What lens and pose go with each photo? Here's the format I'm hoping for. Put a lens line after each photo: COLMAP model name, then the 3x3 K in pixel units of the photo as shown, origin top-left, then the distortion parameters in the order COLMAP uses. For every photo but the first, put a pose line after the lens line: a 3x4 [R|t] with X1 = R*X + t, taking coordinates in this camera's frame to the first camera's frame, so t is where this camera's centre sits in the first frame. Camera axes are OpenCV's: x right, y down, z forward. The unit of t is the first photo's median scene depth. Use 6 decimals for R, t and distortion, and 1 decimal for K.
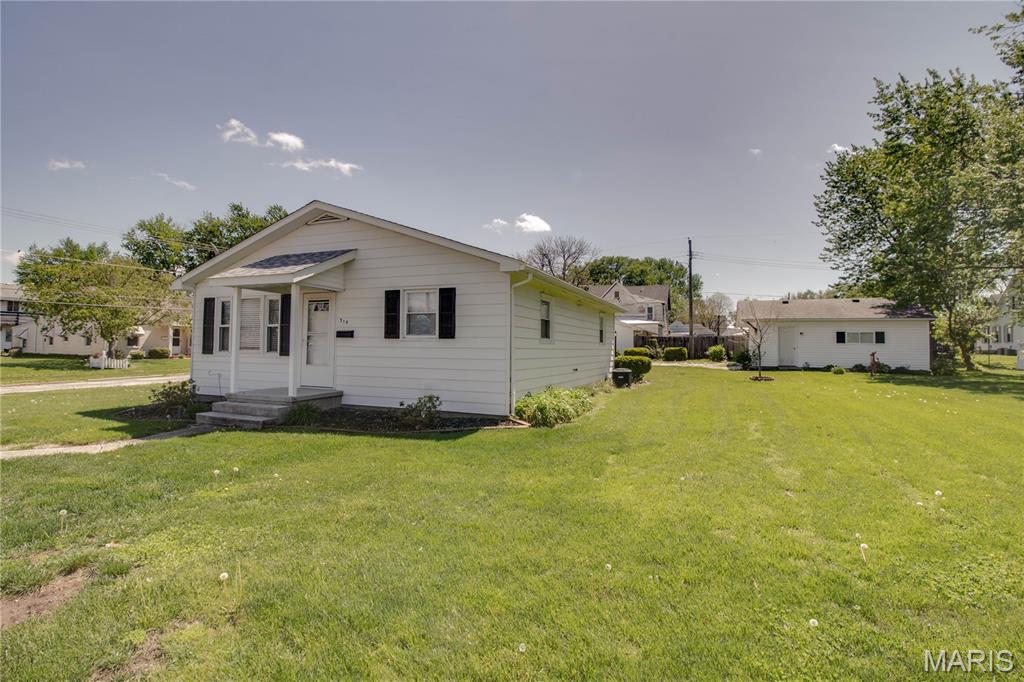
lens RADIAL K [[482.6, 0, 519.9], [0, 482.6, 329.0], [0, 0, 1]] dist [0.007230, -0.017187]
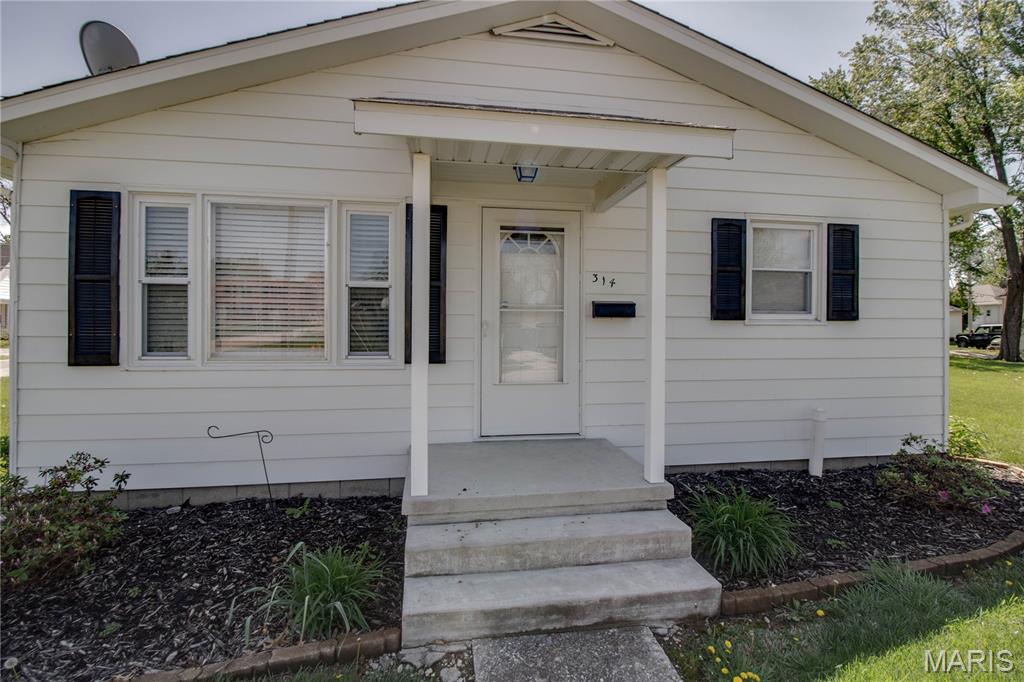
lens RADIAL K [[499.8, 0, 516.8], [0, 499.8, 326.3], [0, 0, 1]] dist [-0.002380, -0.012498]
pose [[0.849501, -0.006491, 0.527548, -0.627361], [-0.014986, 0.999224, 0.036427, 0.009674], [-0.527375, -0.038850, 0.848744, 0.615634]]
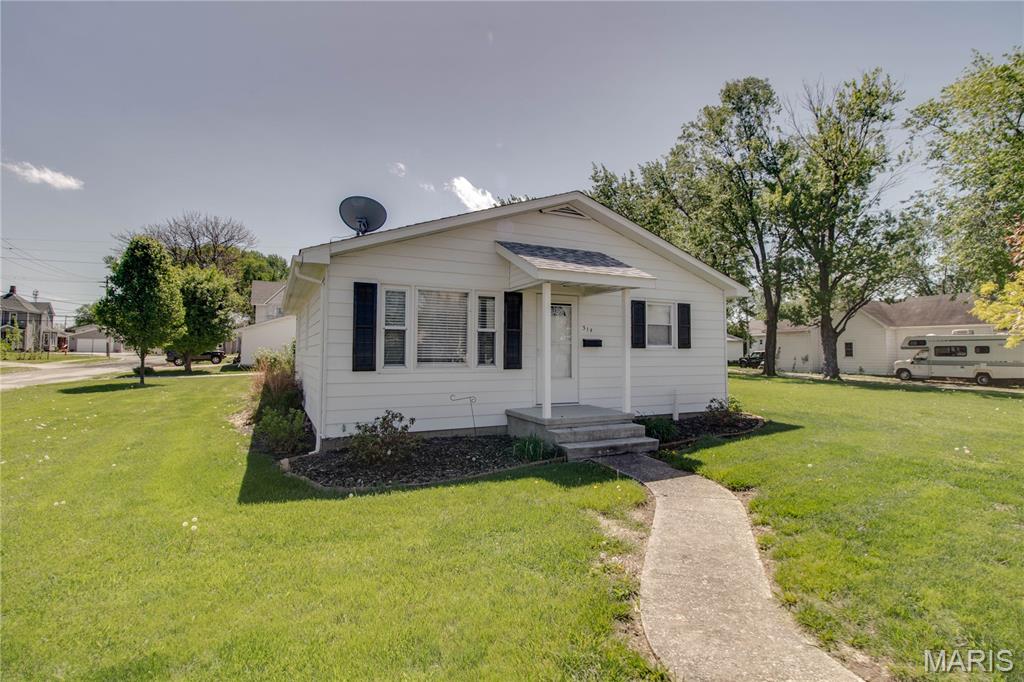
lens RADIAL K [[493.7, 0, 510.9], [0, 493.7, 329.2], [0, 0, 1]] dist [-0.003687, -0.001498]
pose [[0.663193, 0.028469, 0.747906, -1.087234], [-0.022952, 0.999580, -0.017696, 0.004003], [-0.748096, -0.005430, 0.663568, 0.457131]]
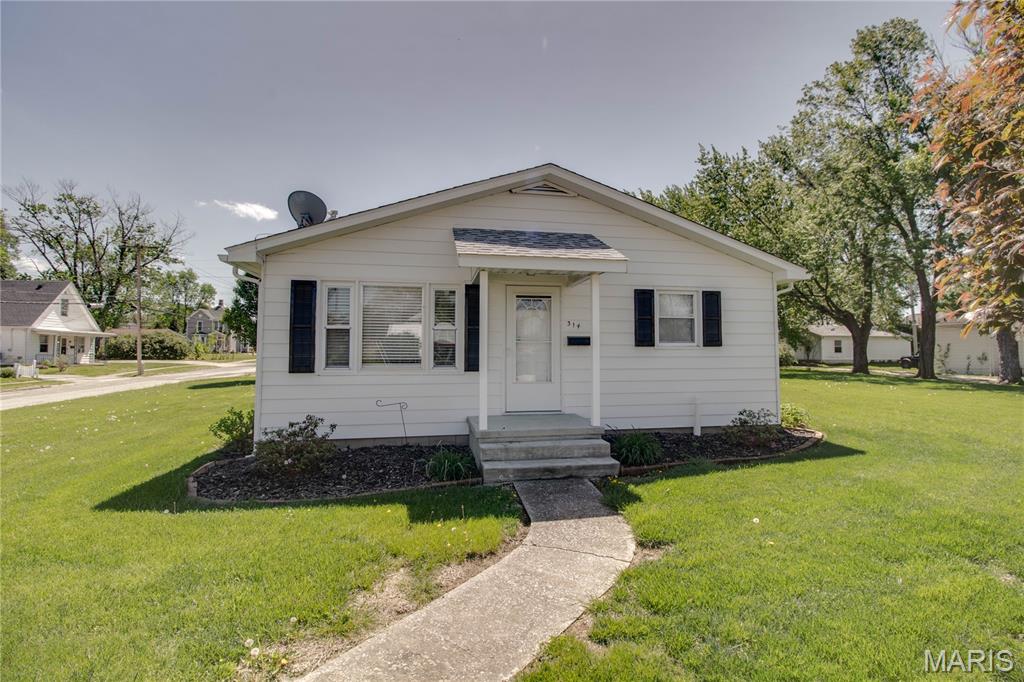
lens RADIAL K [[482.6, 0, 519.9], [0, 482.6, 329.0], [0, 0, 1]] dist [0.007230, -0.017187]
pose [[0.839009, 0.015615, 0.543894, -0.807408], [-0.009878, 0.999861, -0.013468, 0.002242], [-0.544028, 0.005927, 0.839046, 0.367287]]
